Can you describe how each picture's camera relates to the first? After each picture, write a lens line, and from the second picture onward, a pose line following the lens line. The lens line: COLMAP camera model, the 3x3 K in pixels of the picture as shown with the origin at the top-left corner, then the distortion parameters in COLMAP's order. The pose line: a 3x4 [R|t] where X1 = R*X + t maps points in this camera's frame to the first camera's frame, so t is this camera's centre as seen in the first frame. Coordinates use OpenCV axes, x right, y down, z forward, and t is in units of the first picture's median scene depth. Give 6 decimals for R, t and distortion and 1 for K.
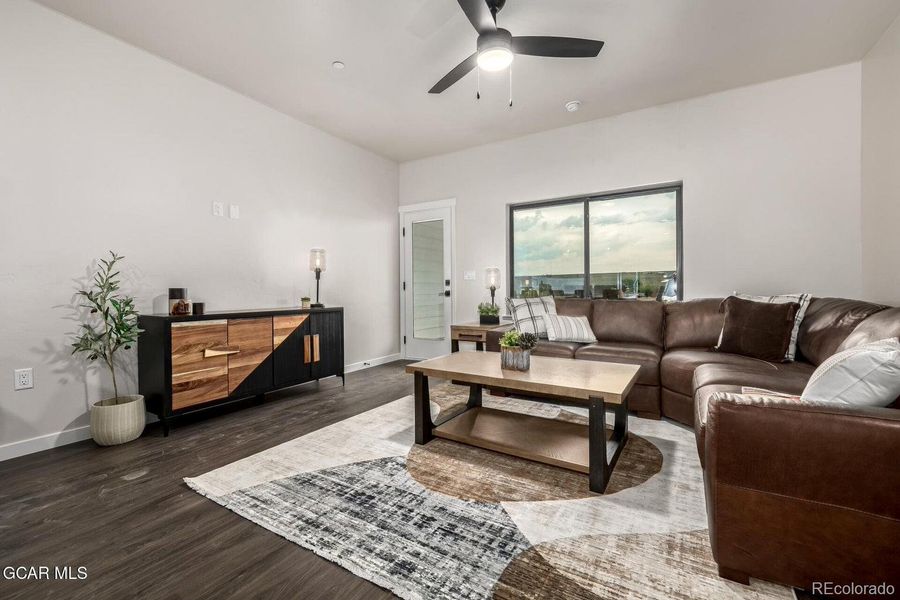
lens RADIAL K [[370.5, 0, 447.2], [0, 370.5, 295.2], [0, 0, 1]] dist [0.002403, 0.000003]
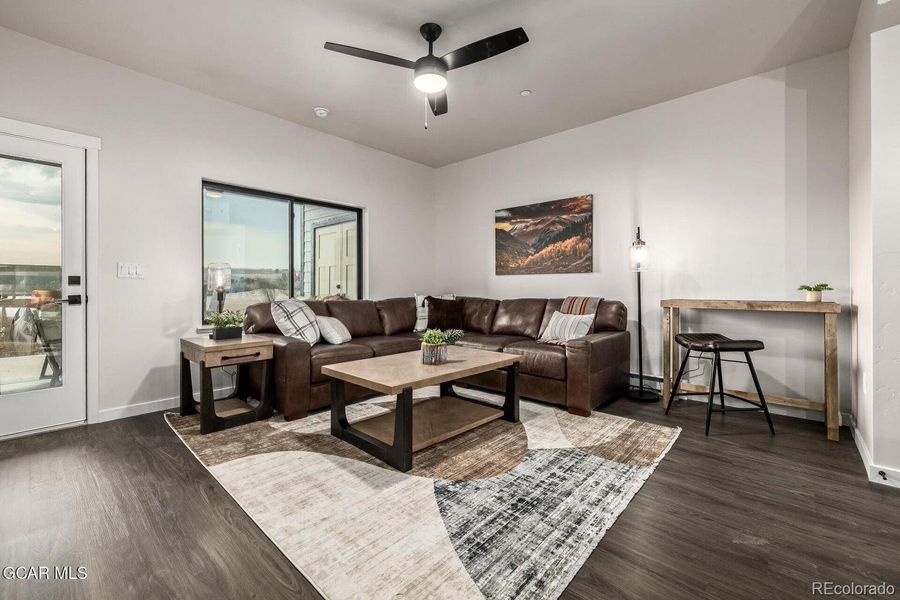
lens RADIAL K [[370.5, 0, 449.0], [0, 370.5, 287.3], [0, 0, 1]] dist [0.002403, 0.000003]
pose [[0.217160, 0.007216, 0.976109, -1.107183], [0.013512, 0.999855, -0.010398, -0.026107], [-0.976043, 0.015447, 0.217031, 0.858656]]
